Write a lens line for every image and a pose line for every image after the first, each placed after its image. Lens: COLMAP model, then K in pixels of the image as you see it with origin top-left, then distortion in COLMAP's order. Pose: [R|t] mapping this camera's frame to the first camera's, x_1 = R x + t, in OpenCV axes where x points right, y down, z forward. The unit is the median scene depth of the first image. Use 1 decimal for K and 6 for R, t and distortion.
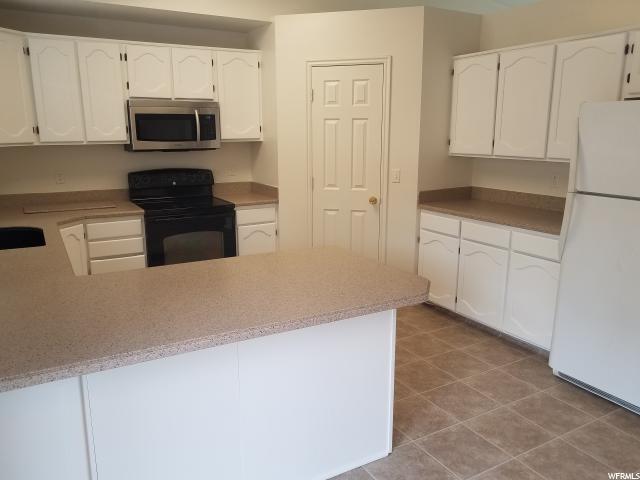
lens RADIAL K [[503.6, 0, 309.9], [0, 503.6, 245.4], [0, 0, 1]] dist [0.000549, 0.001099]
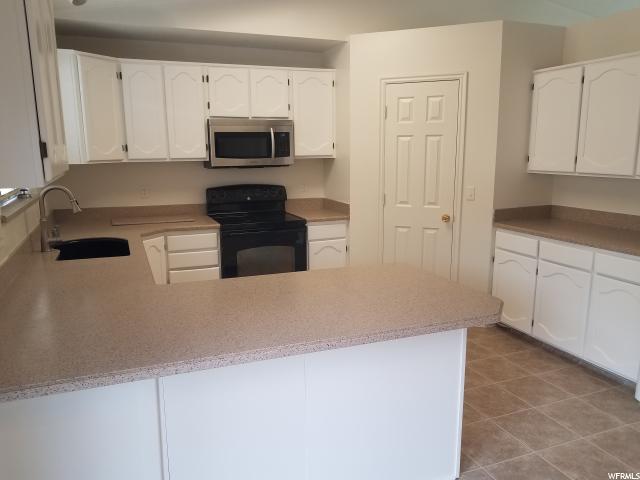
lens RADIAL K [[503.6, 0, 313.4], [0, 503.6, 250.5], [0, 0, 1]] dist [0.000549, 0.001099]
pose [[0.990831, 0.023170, -0.133106, 0.002380], [-0.026164, 0.999441, -0.020794, 0.001289], [0.132550, 0.024086, 0.990884, -0.006171]]
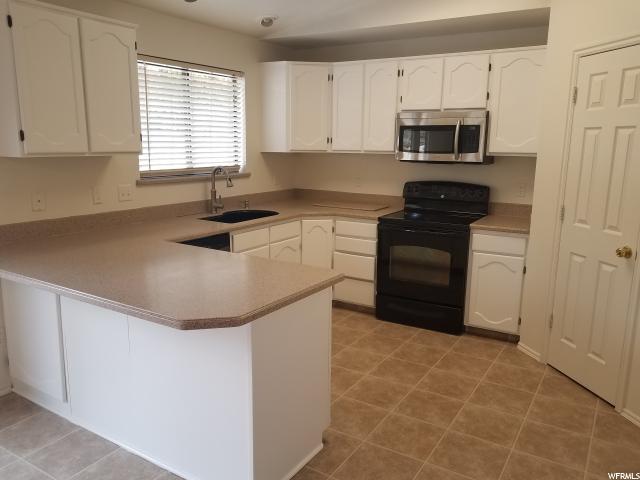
lens RADIAL K [[503.6, 0, 322.1], [0, 503.6, 250.1], [0, 0, 1]] dist [0.000549, 0.001099]
pose [[0.487642, 0.191419, -0.851800, 0.639837], [-0.209329, 0.972843, 0.098783, -0.097055], [0.847577, 0.130135, 0.514469, 0.437805]]
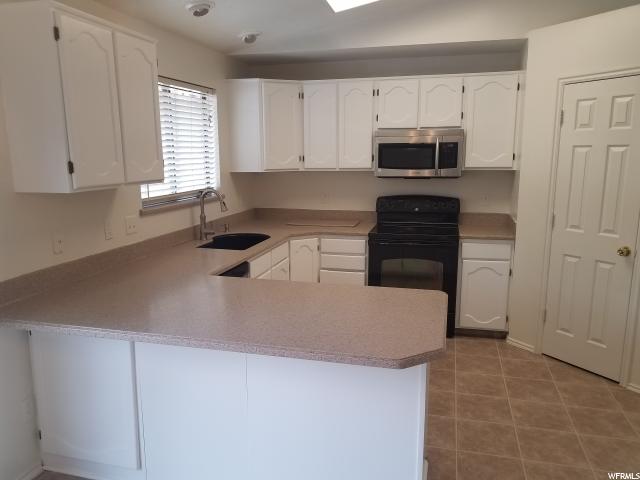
lens RADIAL K [[503.6, 0, 313.6], [0, 503.6, 258.4], [0, 0, 1]] dist [0.000549, 0.001099]
pose [[0.718178, 0.140921, -0.681441, 0.406445], [-0.151086, 0.987497, 0.044982, -0.053975], [0.679260, 0.070651, 0.730489, 0.154556]]
